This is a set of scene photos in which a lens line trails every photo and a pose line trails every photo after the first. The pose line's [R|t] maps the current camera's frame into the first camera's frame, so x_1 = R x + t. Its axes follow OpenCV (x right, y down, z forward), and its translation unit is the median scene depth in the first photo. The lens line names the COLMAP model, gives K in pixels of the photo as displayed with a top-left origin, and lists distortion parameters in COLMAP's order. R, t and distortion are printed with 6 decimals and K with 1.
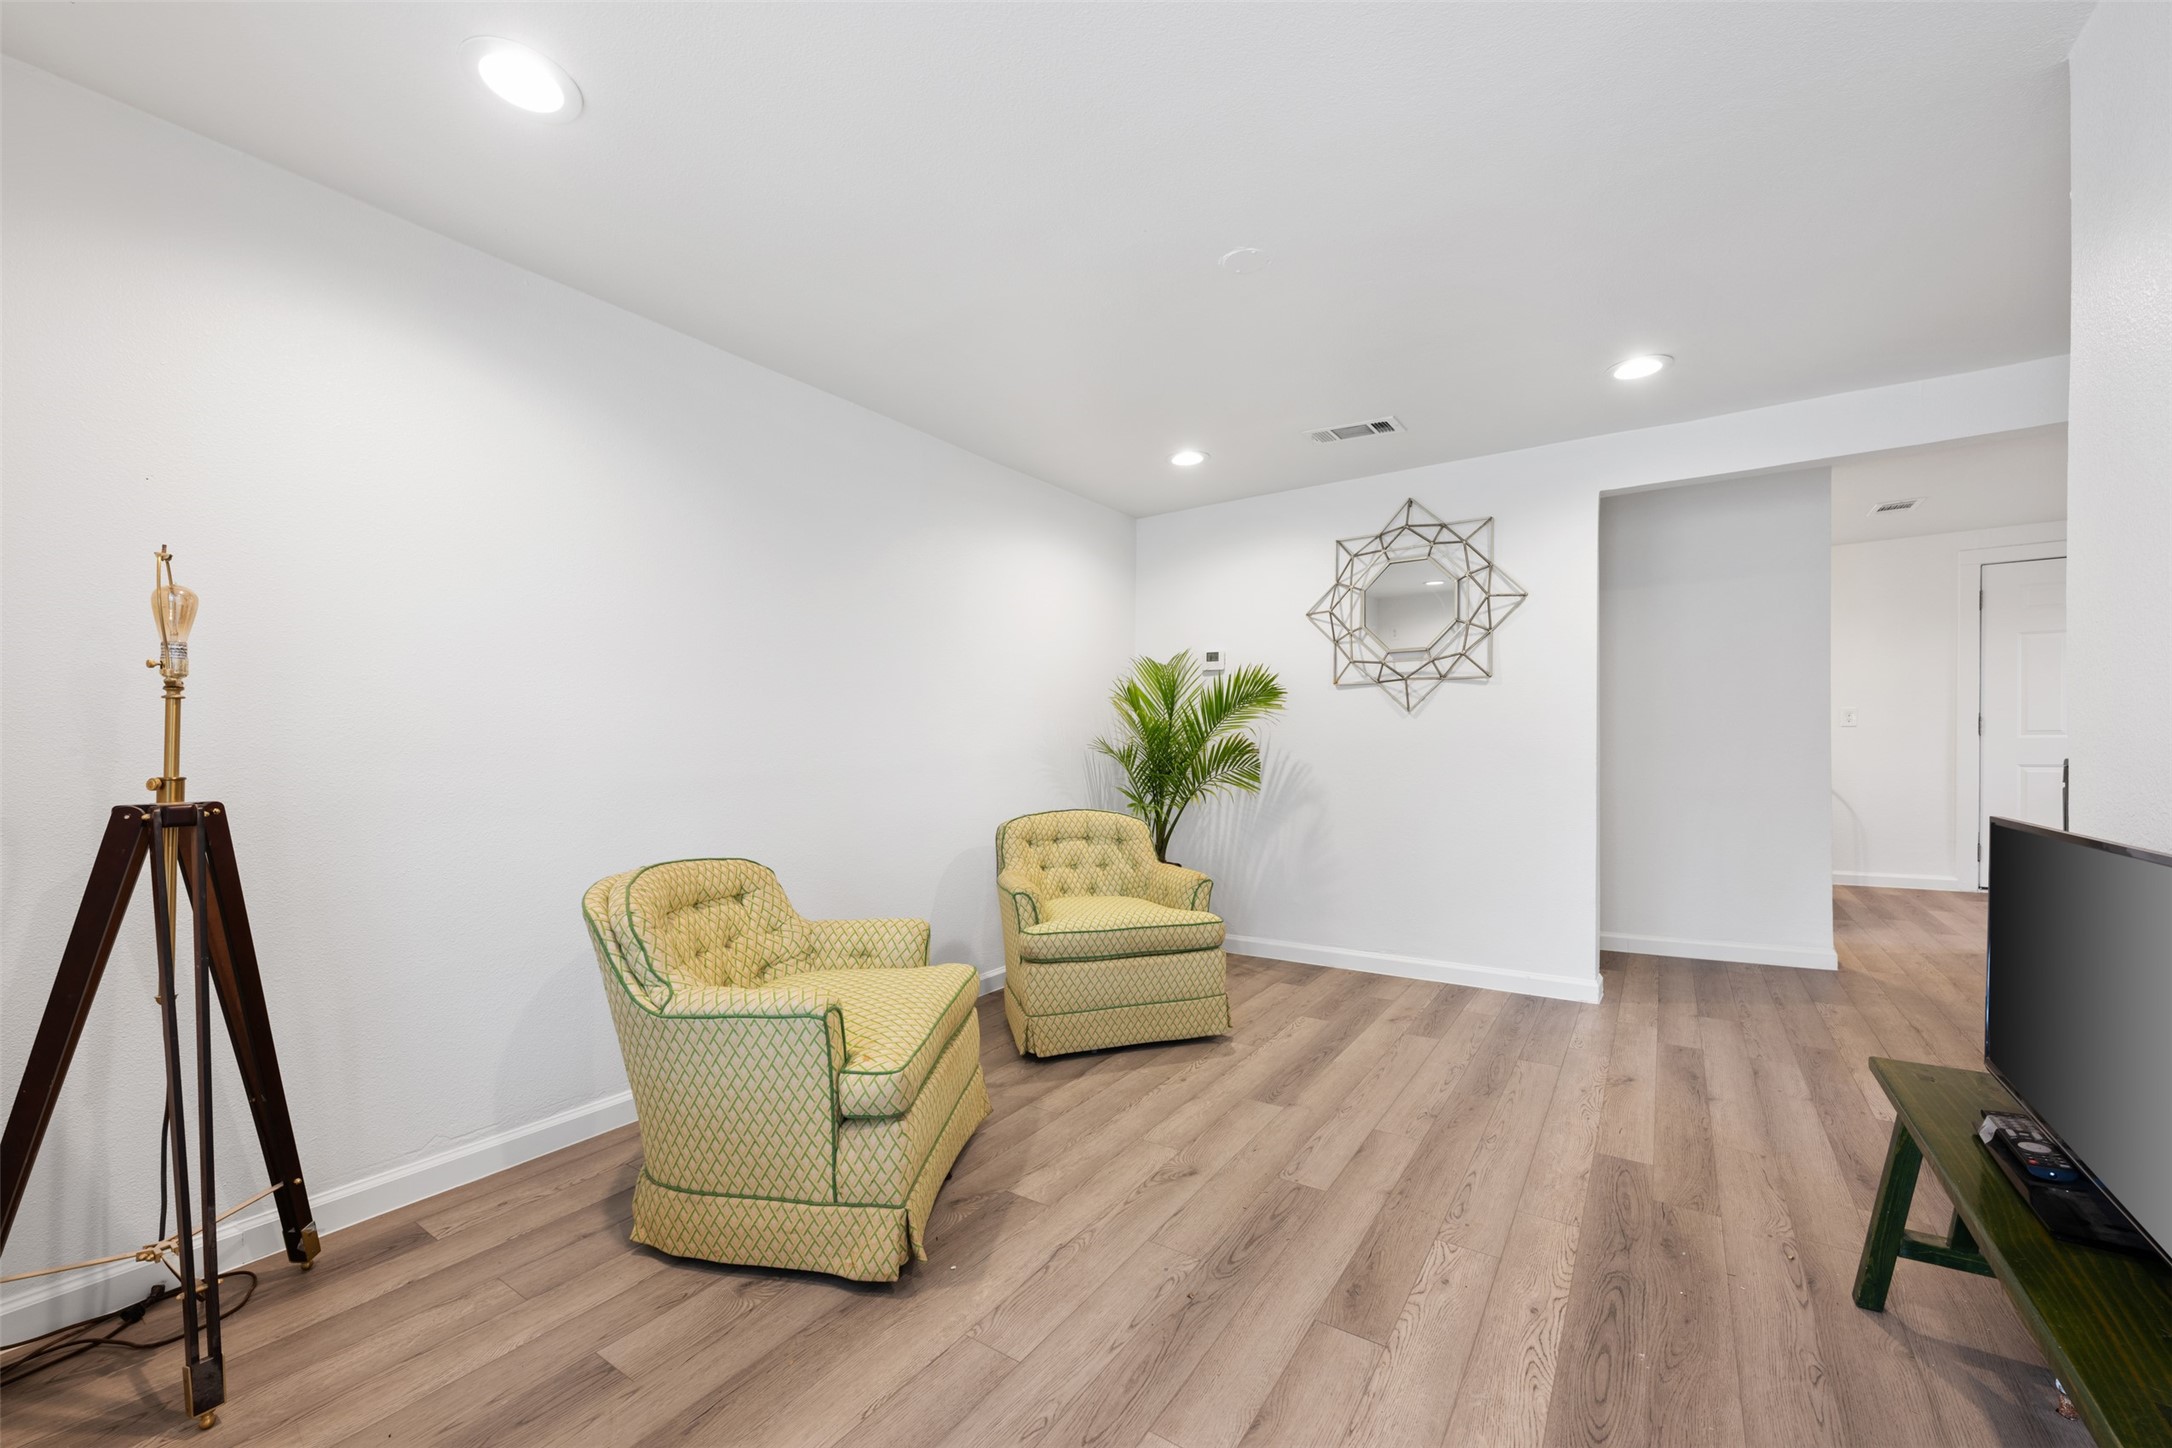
lens RADIAL K [[865.8, 0, 1094.5], [0, 865.8, 744.3], [0, 0, 1]] dist [-0.002972, 0.000058]
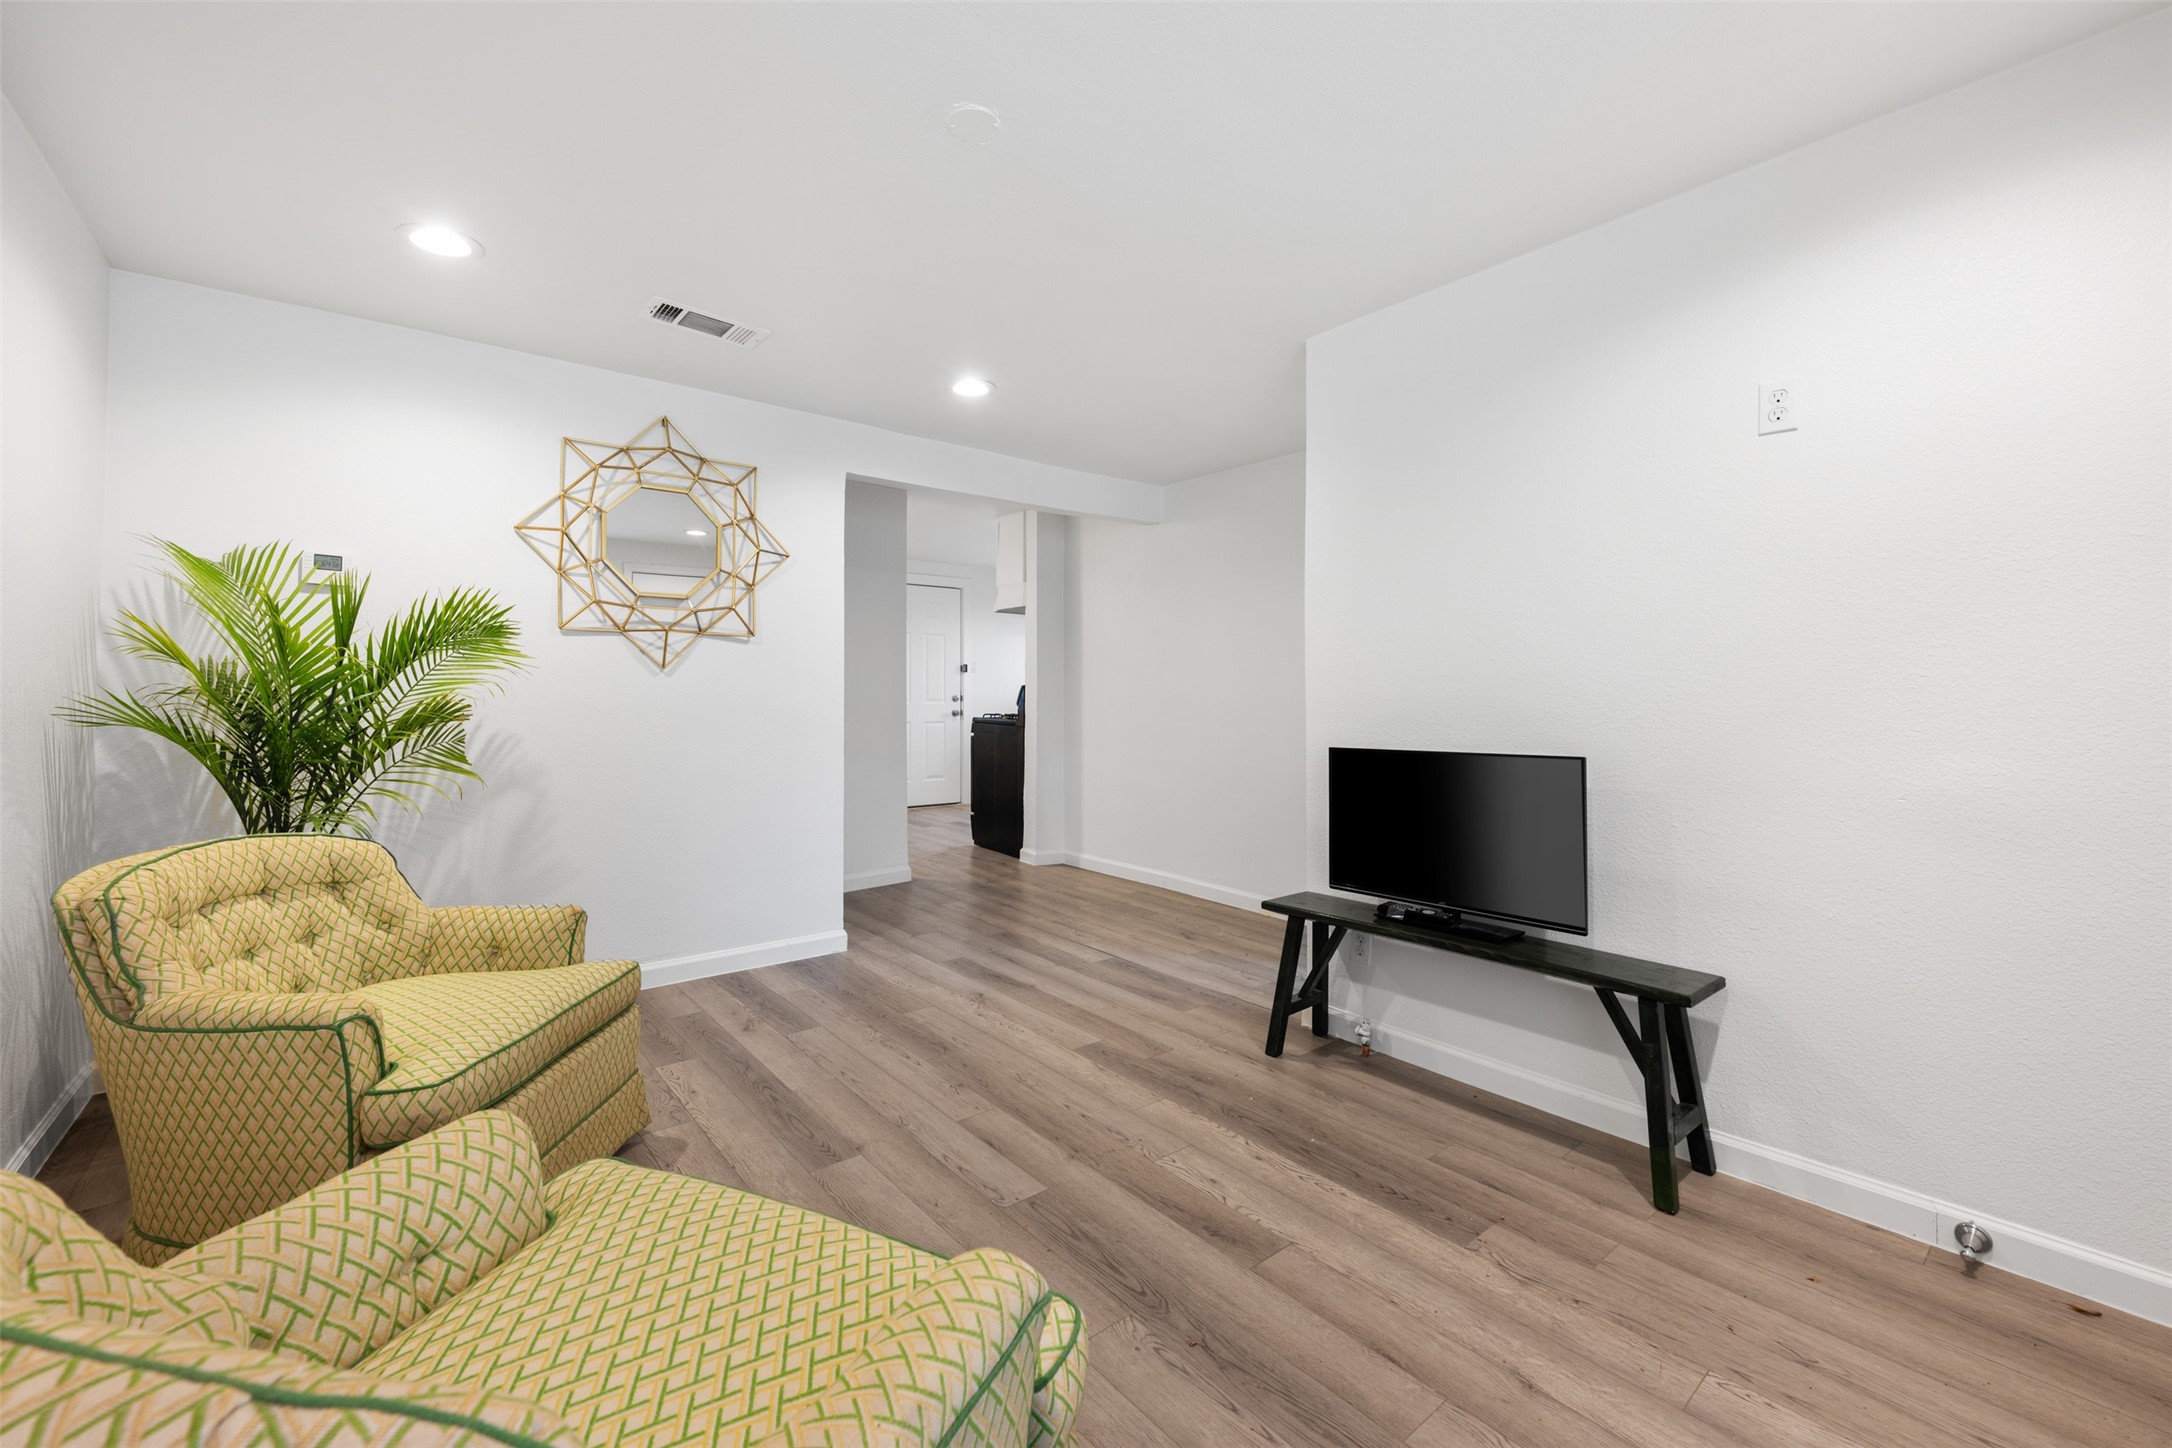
lens RADIAL K [[865.8, 0, 1089.4], [0, 865.8, 705.4], [0, 0, 1]] dist [-0.002972, 0.000058]
pose [[0.297814, 0.004689, 0.954612, -0.330268], [-0.000995, 0.999989, -0.004601, 0.001039], [-0.954623, 0.000420, 0.297816, 0.369680]]
